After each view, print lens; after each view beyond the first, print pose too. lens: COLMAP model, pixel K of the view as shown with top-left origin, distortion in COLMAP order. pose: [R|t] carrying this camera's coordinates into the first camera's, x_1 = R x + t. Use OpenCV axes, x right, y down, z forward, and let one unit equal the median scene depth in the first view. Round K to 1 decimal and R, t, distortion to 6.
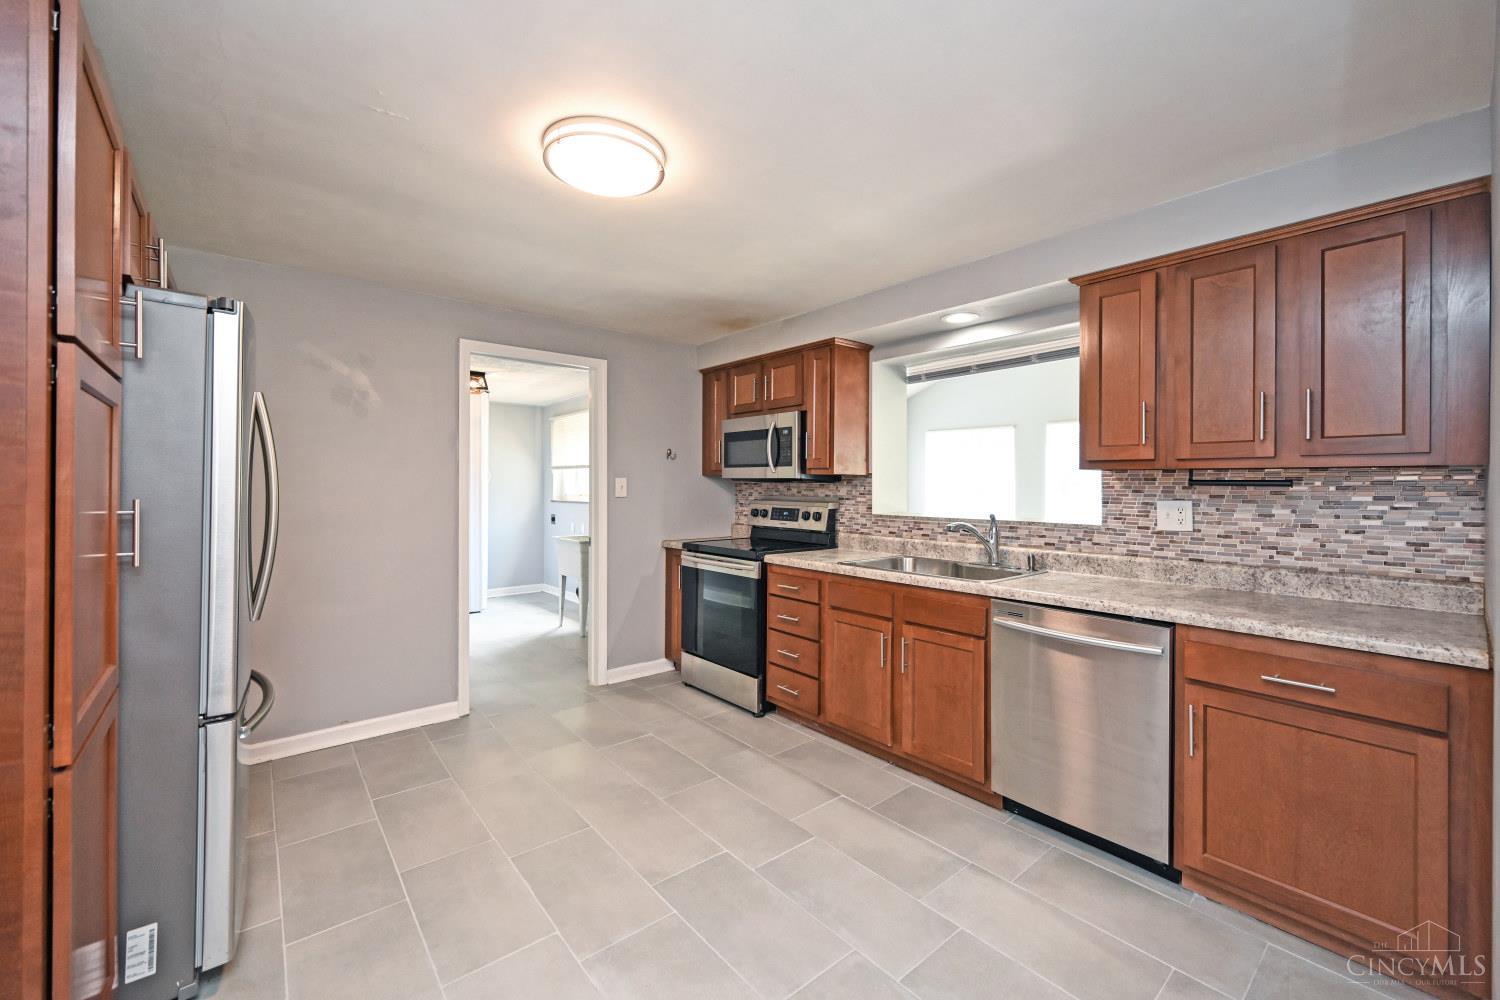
lens RADIAL K [[617.4, 0, 750.0], [0, 617.4, 500.0], [0, 0, 1]] dist [-0.001639, -0.000416]
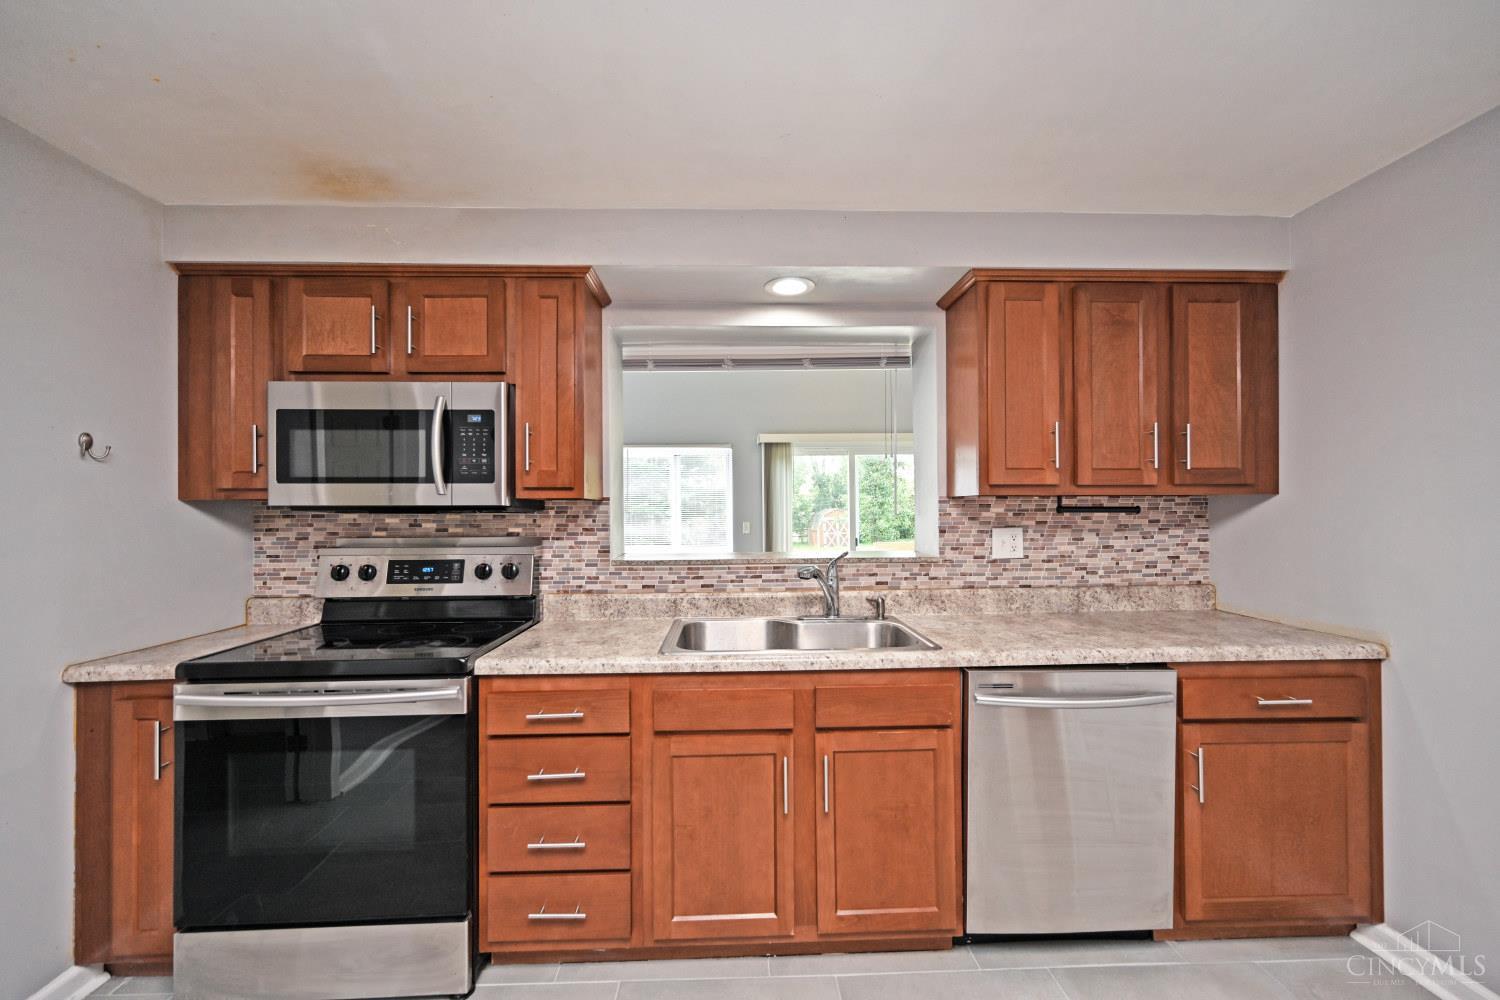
lens RADIAL K [[617.4, 0, 750.0], [0, 617.4, 500.0], [0, 0, 1]] dist [-0.001639, -0.000416]
pose [[0.601982, 0.001800, 0.798507, -0.287690], [0.028195, 0.999326, -0.023509, -0.026400], [-0.798012, 0.036666, 0.601526, 0.624269]]
